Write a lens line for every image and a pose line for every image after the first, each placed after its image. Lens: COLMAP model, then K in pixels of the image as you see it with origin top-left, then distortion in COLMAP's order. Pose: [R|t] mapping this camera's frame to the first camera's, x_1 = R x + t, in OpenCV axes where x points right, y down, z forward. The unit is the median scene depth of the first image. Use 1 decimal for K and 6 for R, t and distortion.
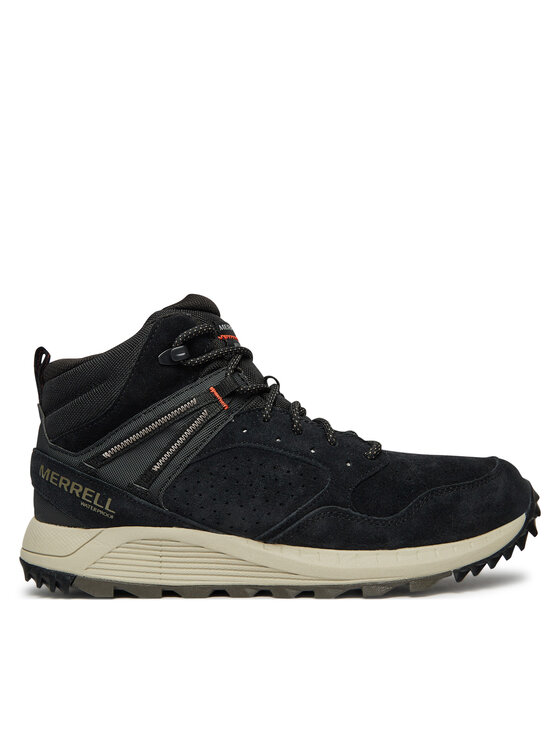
lens RADIAL K [[741.8, 0, 280.0], [0, 741.8, 373.0], [0, 0, 1]] dist [-0.001526, -0.001383]
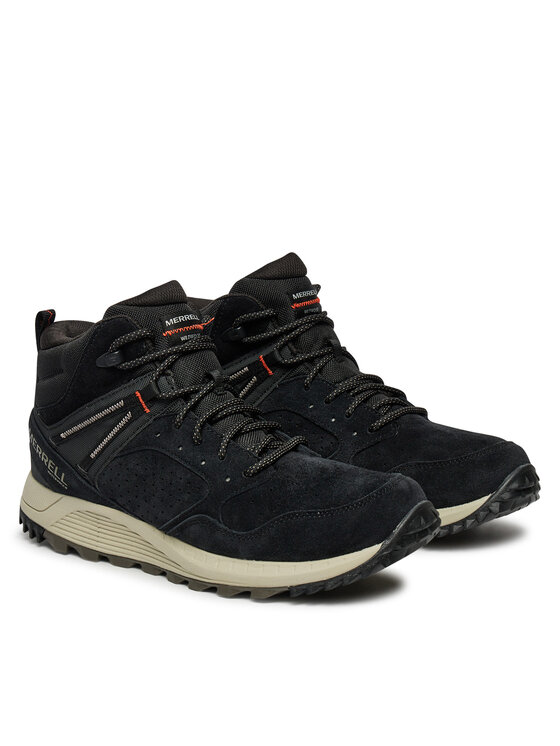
lens RADIAL K [[1681.3, 0, 280.0], [0, 1681.3, 373.0], [0, 0, 1]] dist [-0.008893, 0.004923]
pose [[0.887597, 0.119641, -0.444813, 1.230133], [0.007799, 0.961637, 0.274213, -0.705214], [0.460556, -0.246860, 0.852613, -1.060330]]
